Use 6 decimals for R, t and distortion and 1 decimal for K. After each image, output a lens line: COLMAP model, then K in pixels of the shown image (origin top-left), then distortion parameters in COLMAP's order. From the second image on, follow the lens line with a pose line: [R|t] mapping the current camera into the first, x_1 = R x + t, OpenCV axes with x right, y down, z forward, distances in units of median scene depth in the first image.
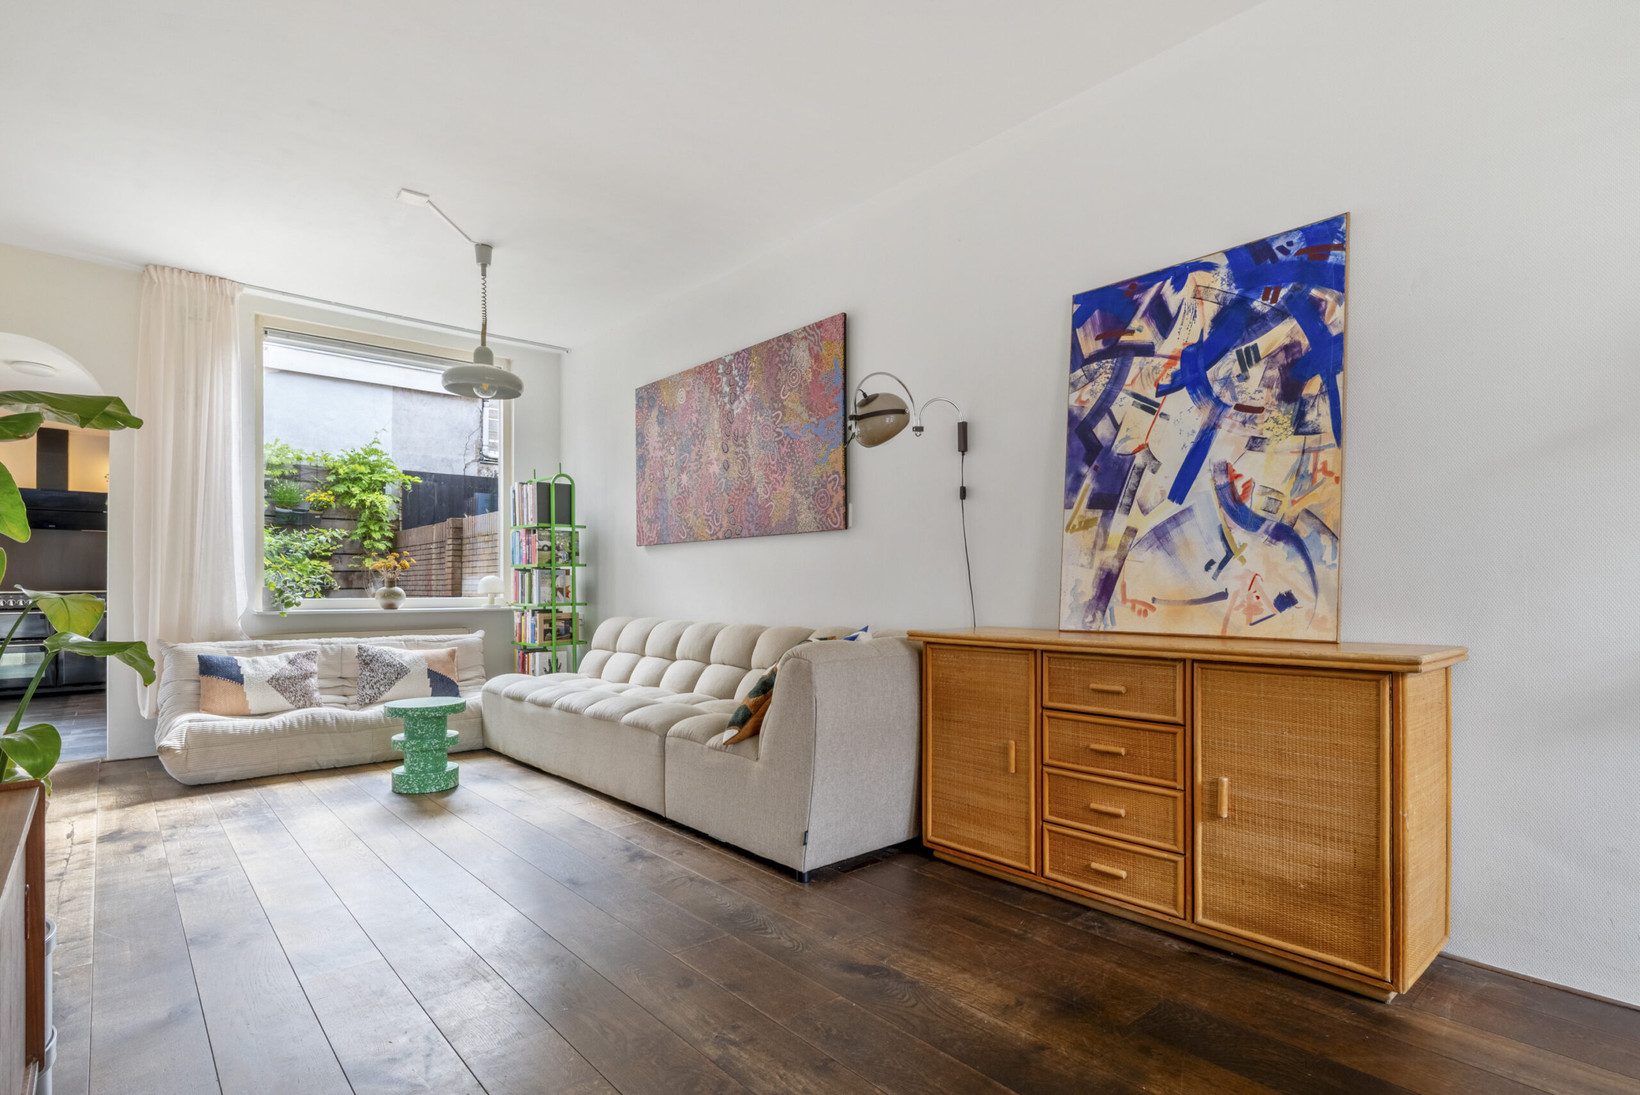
lens RADIAL K [[820.3, 0, 820.4], [0, 820.3, 582.6], [0, 0, 1]] dist [0.000272, -0.000302]
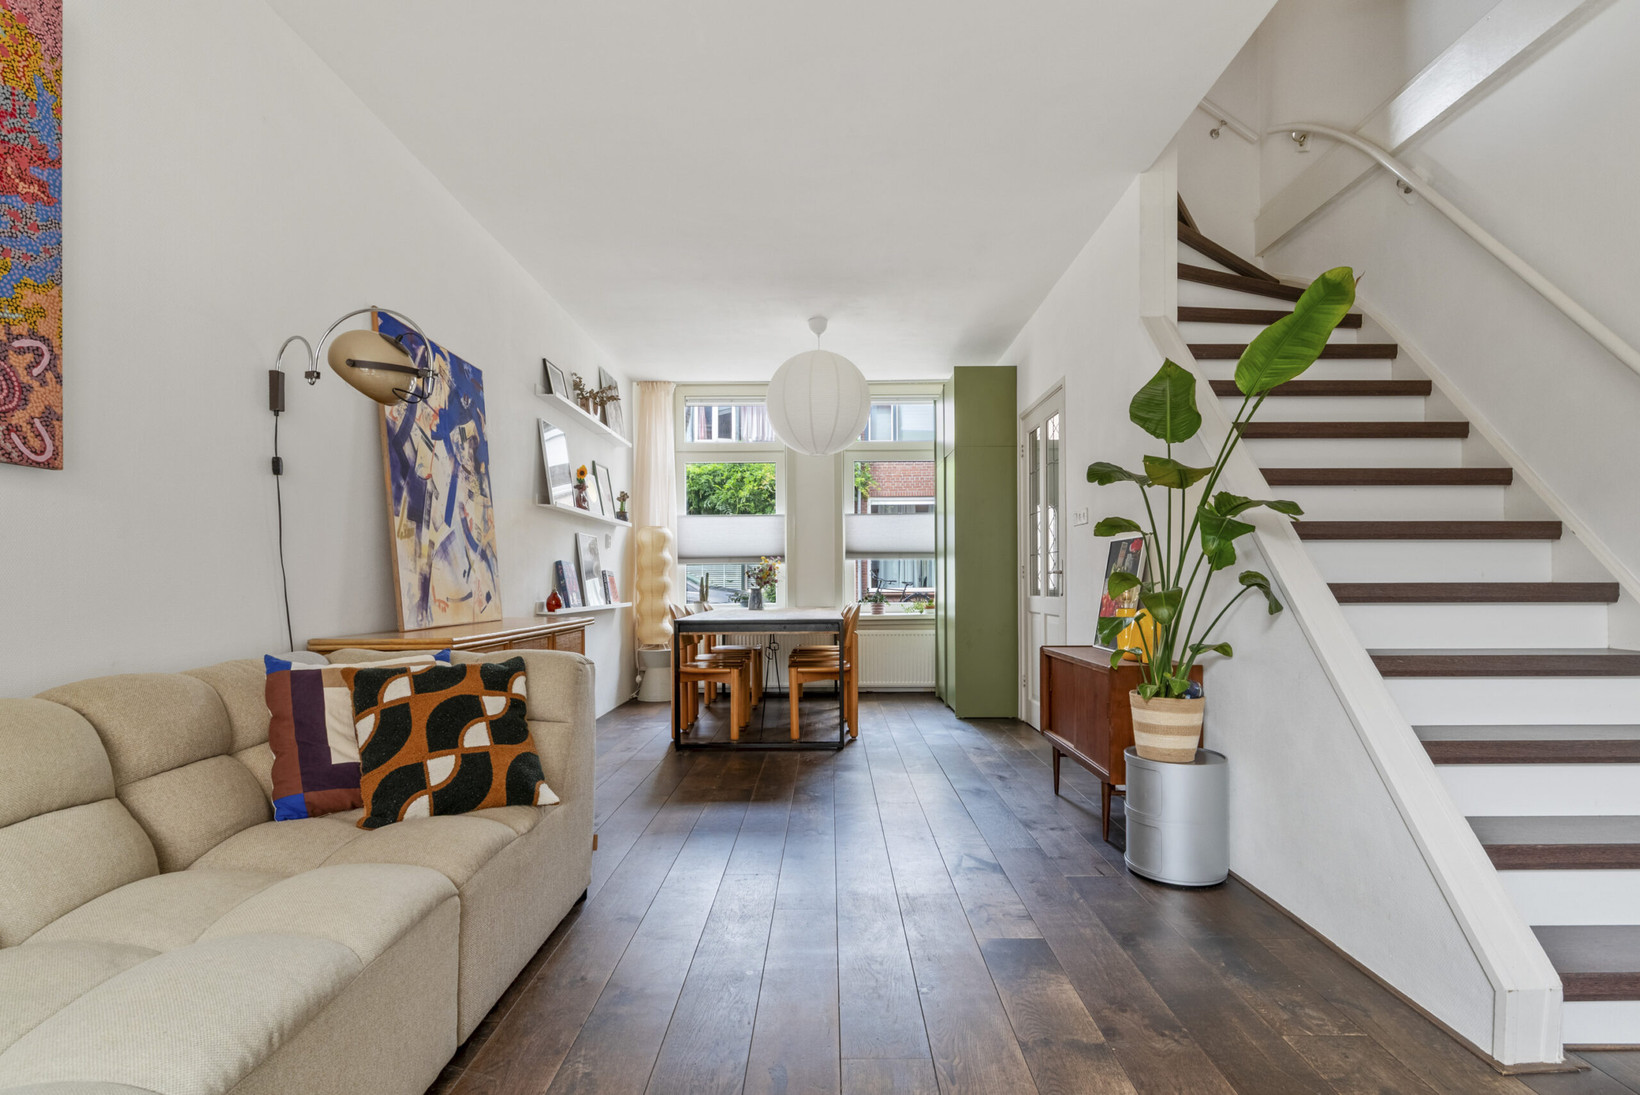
lens RADIAL K [[770.8, 0, 823.9], [0, 770.8, 584.4], [0, 0, 1]] dist [-0.000909, -0.000312]
pose [[-0.747703, 0.002050, 0.664031, -0.553322], [0.001051, 0.999998, -0.001904, 0.000553], [-0.664033, -0.000726, -0.747703, 0.991102]]
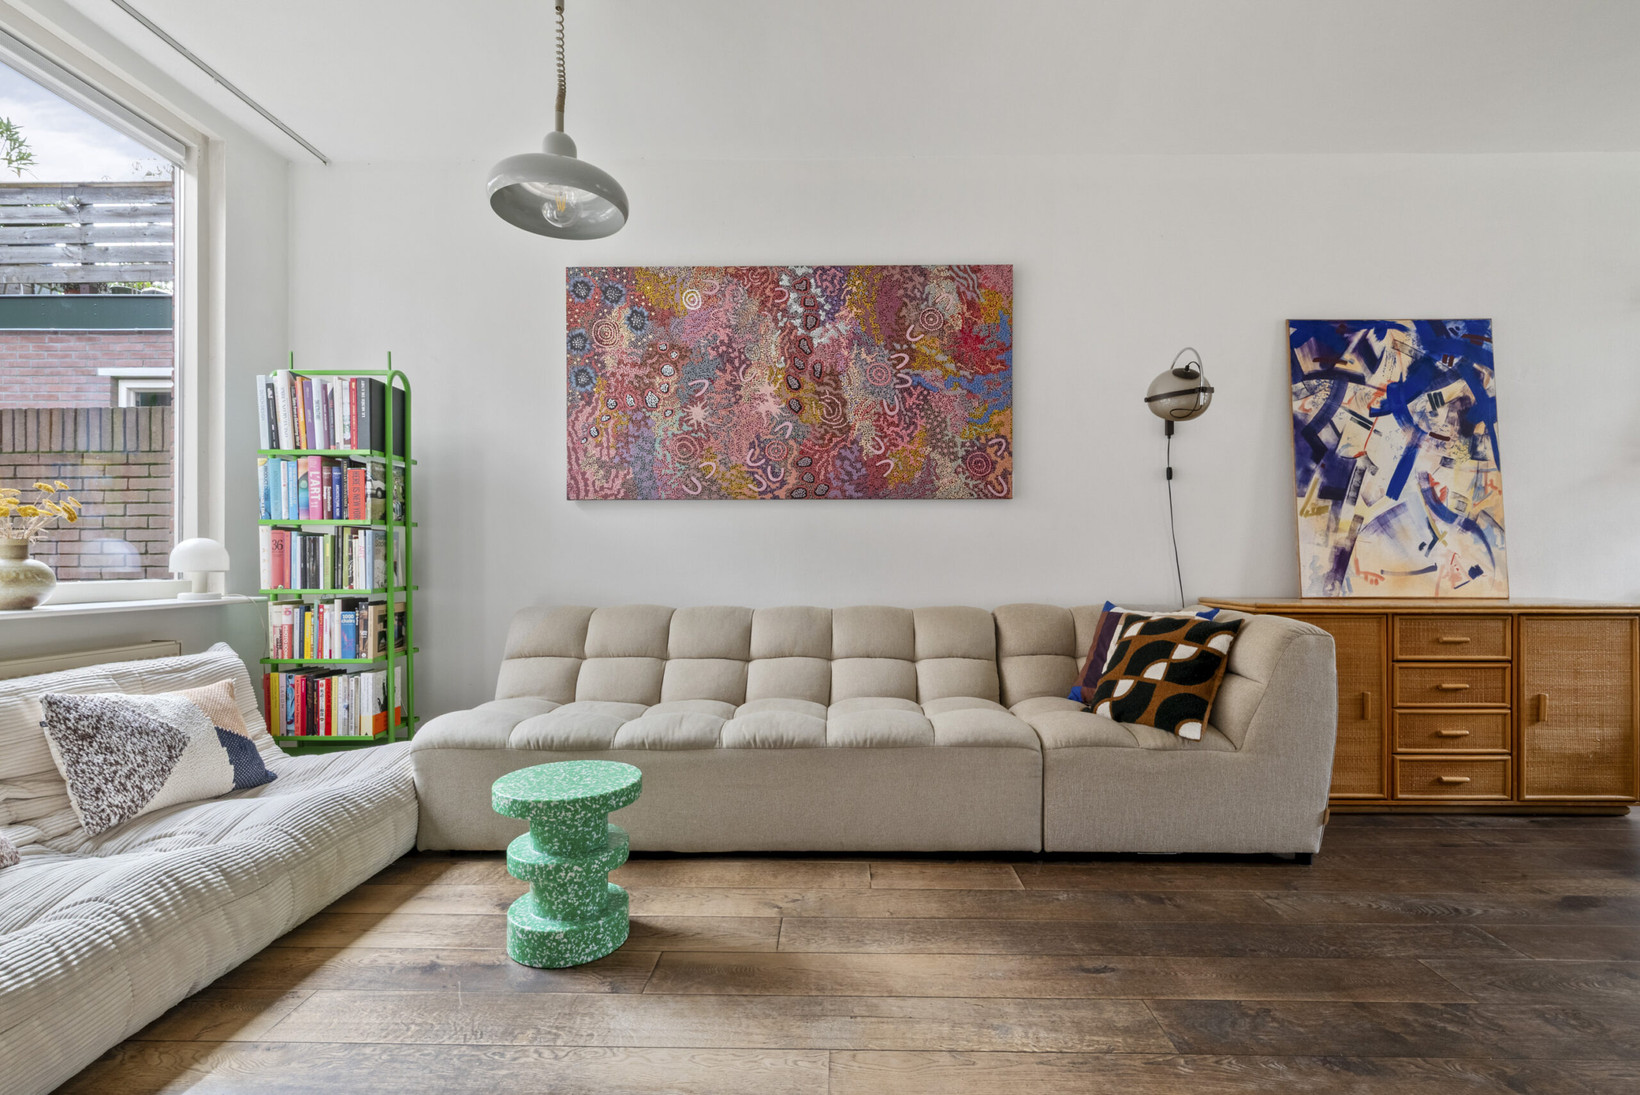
lens RADIAL K [[780.6, 0, 831.8], [0, 780.6, 559.0], [0, 0, 1]] dist [-0.002030, 0.000042]
pose [[0.673262, 0.003356, 0.739397, -0.725764], [-0.006046, 0.999981, 0.000967, 0.003074], [-0.739379, -0.005121, 0.673269, 0.530922]]
